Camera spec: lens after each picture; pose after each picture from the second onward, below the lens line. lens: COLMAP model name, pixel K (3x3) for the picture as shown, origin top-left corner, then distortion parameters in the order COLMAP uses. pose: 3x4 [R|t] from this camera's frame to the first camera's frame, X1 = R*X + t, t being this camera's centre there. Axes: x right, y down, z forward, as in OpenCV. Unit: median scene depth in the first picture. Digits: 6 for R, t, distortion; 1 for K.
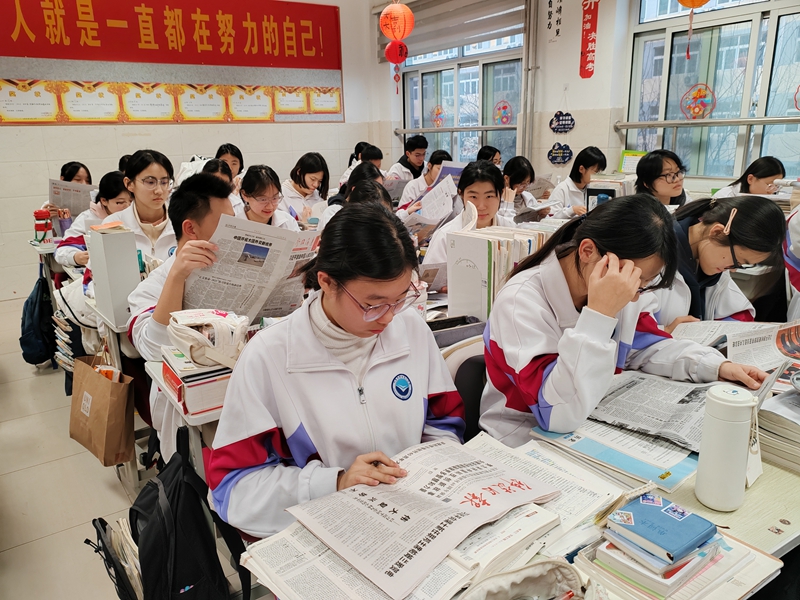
lens RADIAL K [[628.9, 0, 399.6], [0, 628.9, 307.6], [0, 0, 1]] dist [-0.017057, 0.024520]
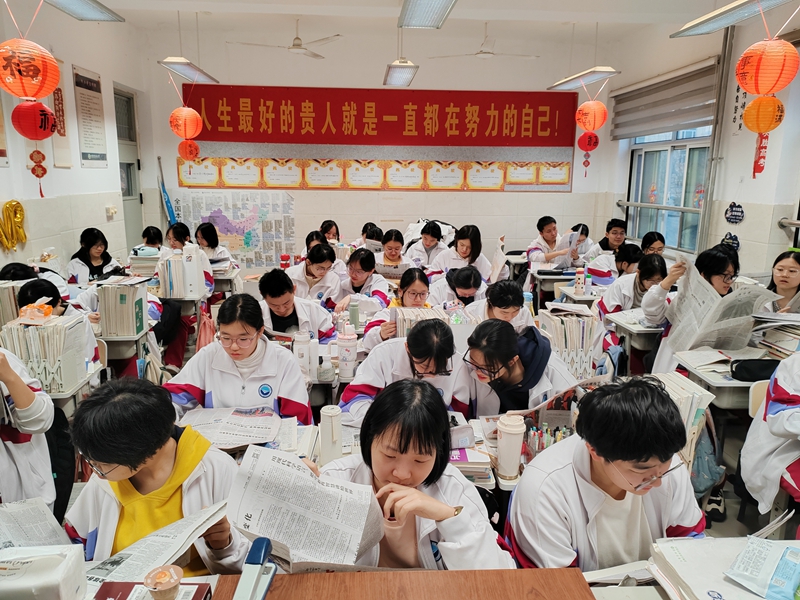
lens RADIAL K [[628.9, 0, 394.0], [0, 628.9, 306.1], [0, 0, 1]] dist [-0.017057, 0.024520]
pose [[0.842175, 0.142586, -0.520010, 0.312614], [-0.169779, 0.985471, -0.004748, -0.045734], [0.511778, 0.092285, 0.854147, -0.116610]]
